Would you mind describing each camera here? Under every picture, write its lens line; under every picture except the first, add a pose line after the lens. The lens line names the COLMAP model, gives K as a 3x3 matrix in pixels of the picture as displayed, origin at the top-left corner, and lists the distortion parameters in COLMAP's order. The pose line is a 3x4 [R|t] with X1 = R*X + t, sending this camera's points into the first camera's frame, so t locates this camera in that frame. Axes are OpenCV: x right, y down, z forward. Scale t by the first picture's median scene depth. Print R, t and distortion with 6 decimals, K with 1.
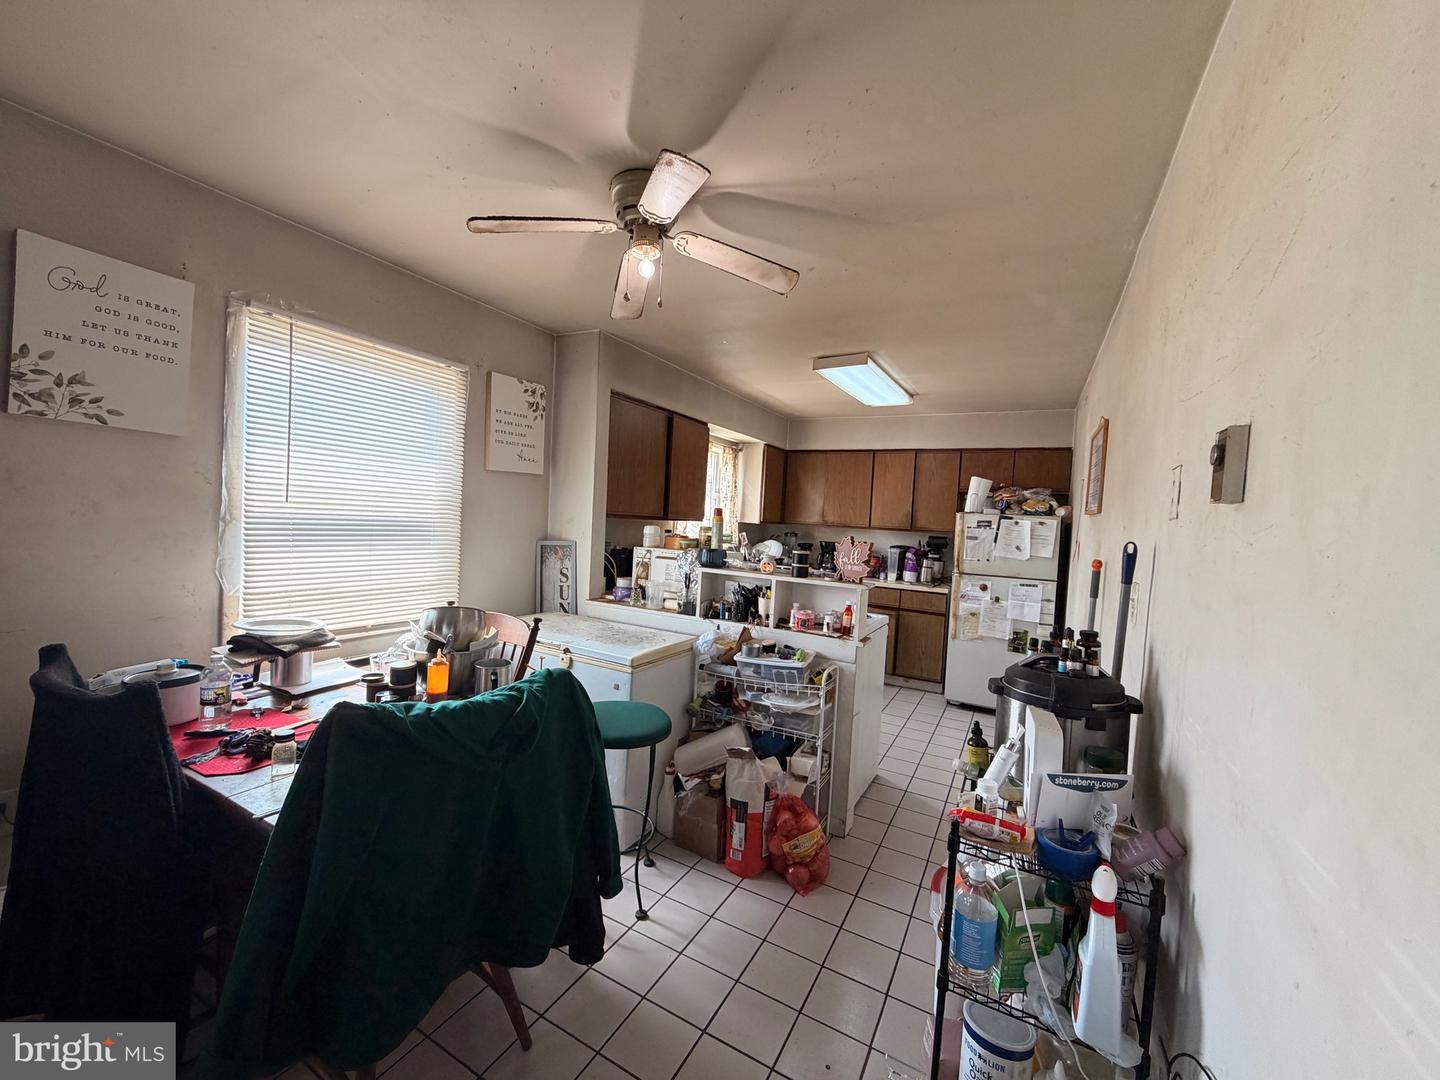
lens RADIAL K [[573.6, 0, 719.8], [0, 573.6, 539.8], [0, 0, 1]] dist [-0.002373, -0.000120]
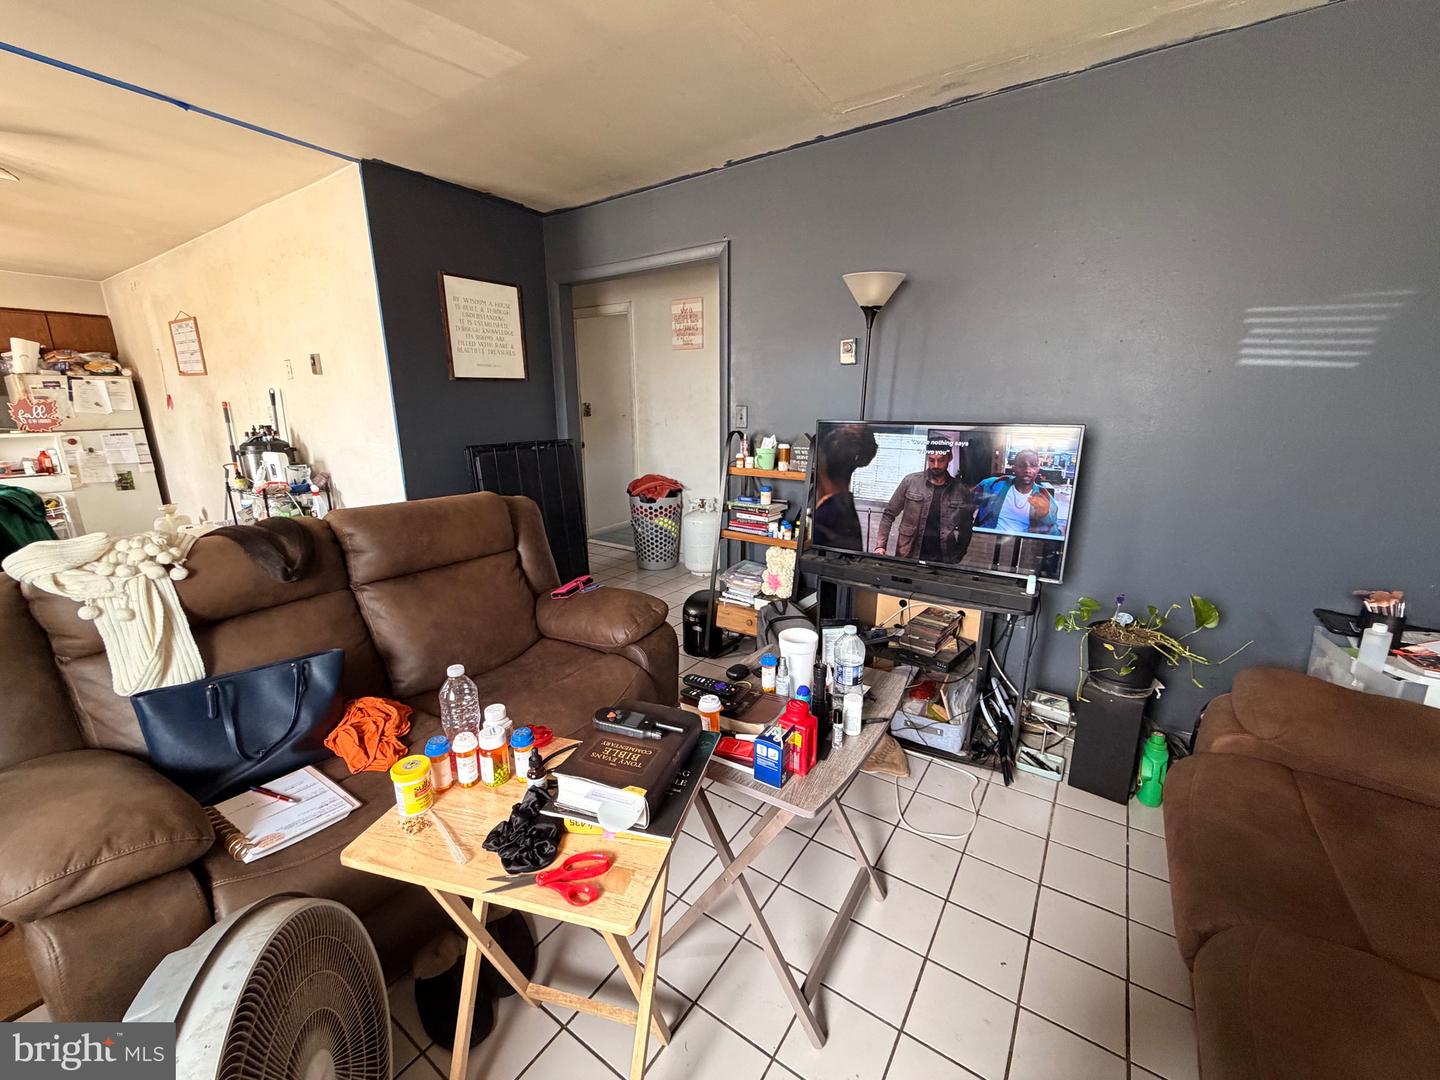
lens RADIAL K [[573.6, 0, 720.7], [0, 573.6, 542.4], [0, 0, 1]] dist [-0.002373, -0.000120]
pose [[0.097788, -0.293717, 0.950877, -0.591899], [0.046627, 0.955760, 0.290430, 0.004134], [-0.994114, 0.015936, 0.107157, -0.433758]]
